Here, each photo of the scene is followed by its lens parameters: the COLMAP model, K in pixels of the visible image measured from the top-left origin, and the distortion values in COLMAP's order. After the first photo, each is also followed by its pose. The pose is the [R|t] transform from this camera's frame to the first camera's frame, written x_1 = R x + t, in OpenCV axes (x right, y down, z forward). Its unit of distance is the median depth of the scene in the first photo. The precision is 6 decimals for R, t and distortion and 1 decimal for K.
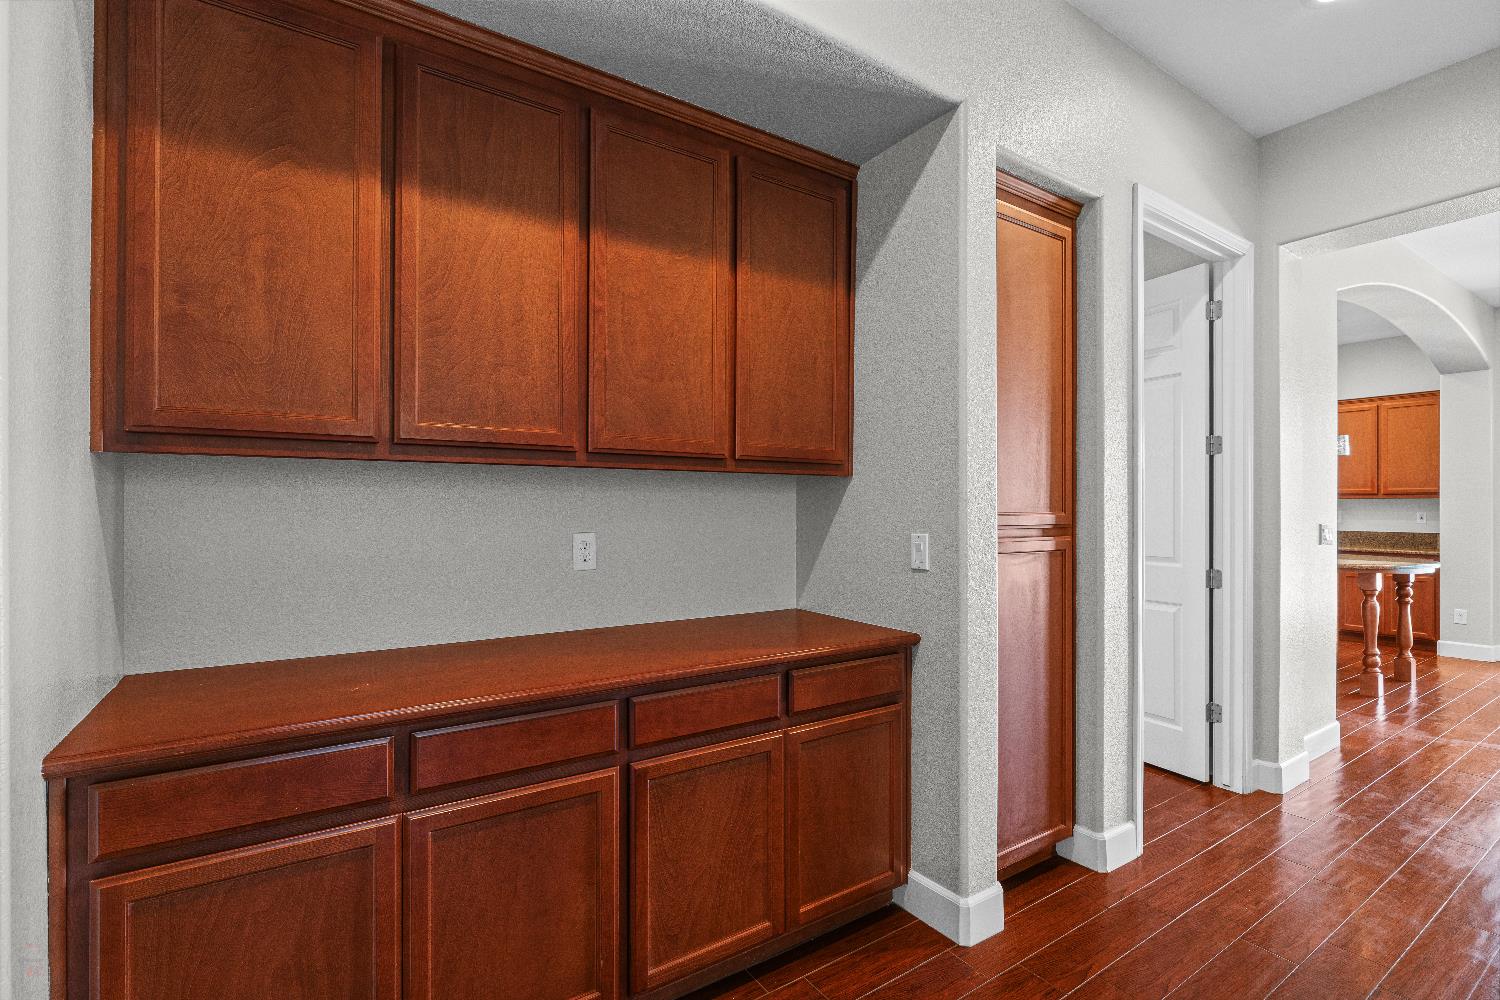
lens RADIAL K [[689.8, 0, 751.6], [0, 689.8, 499.9], [0, 0, 1]] dist [-0.006690, -0.002668]
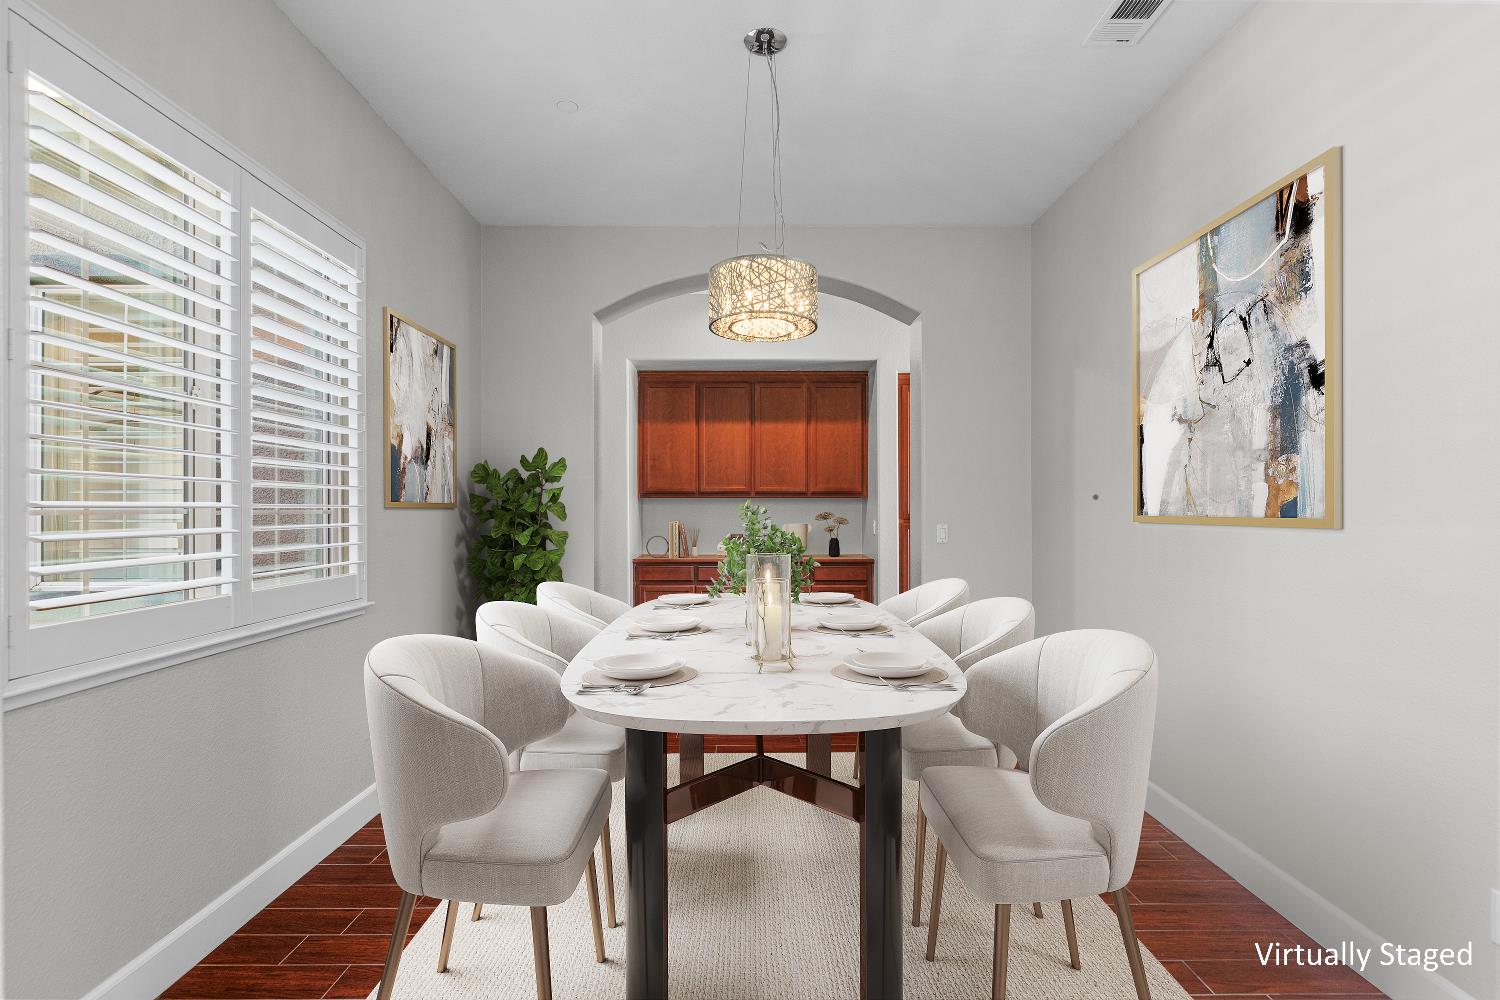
lens RADIAL K [[733.8, 0, 745.4], [0, 733.8, 507.2], [0, 0, 1]] dist [-0.006315, 0.005338]
pose [[0.830005, -0.006699, -0.557716, 1.850443], [0.007436, 0.999972, -0.000945, -0.003182], [0.557706, -0.003363, 0.830031, -2.091106]]
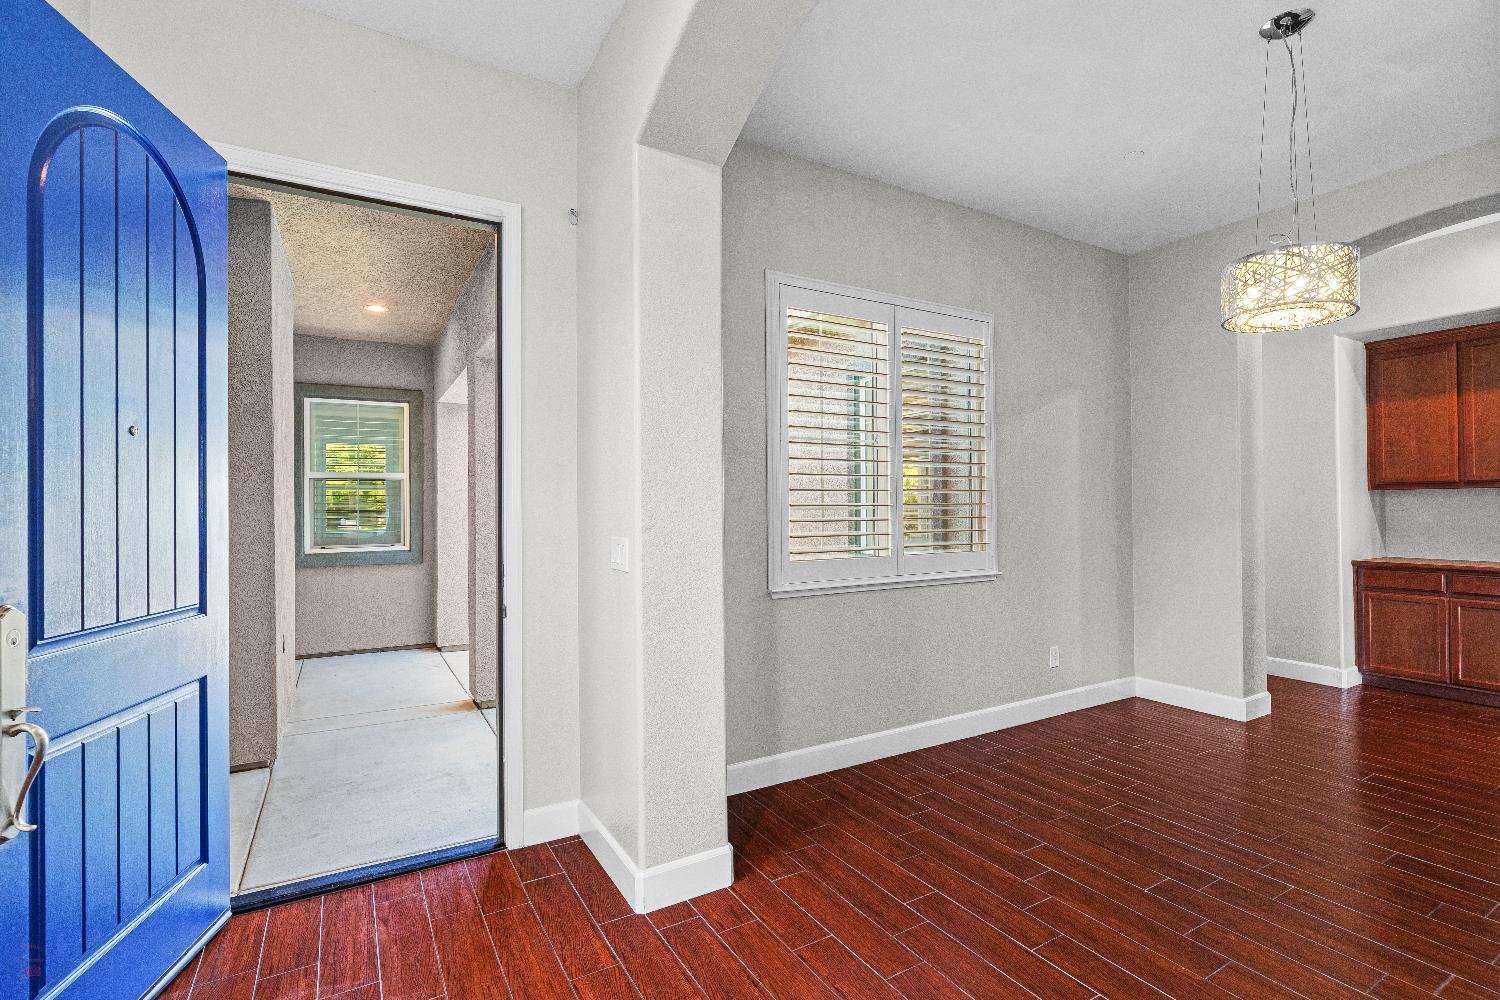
lens RADIAL K [[689.8, 0, 767.9], [0, 689.8, 509.1], [0, 0, 1]] dist [-0.006690, -0.002668]
pose [[-0.048822, -0.002295, -0.998805, 2.496718], [0.012527, 0.999917, -0.002910, 0.002999], [0.998729, -0.012654, -0.048790, -1.787353]]
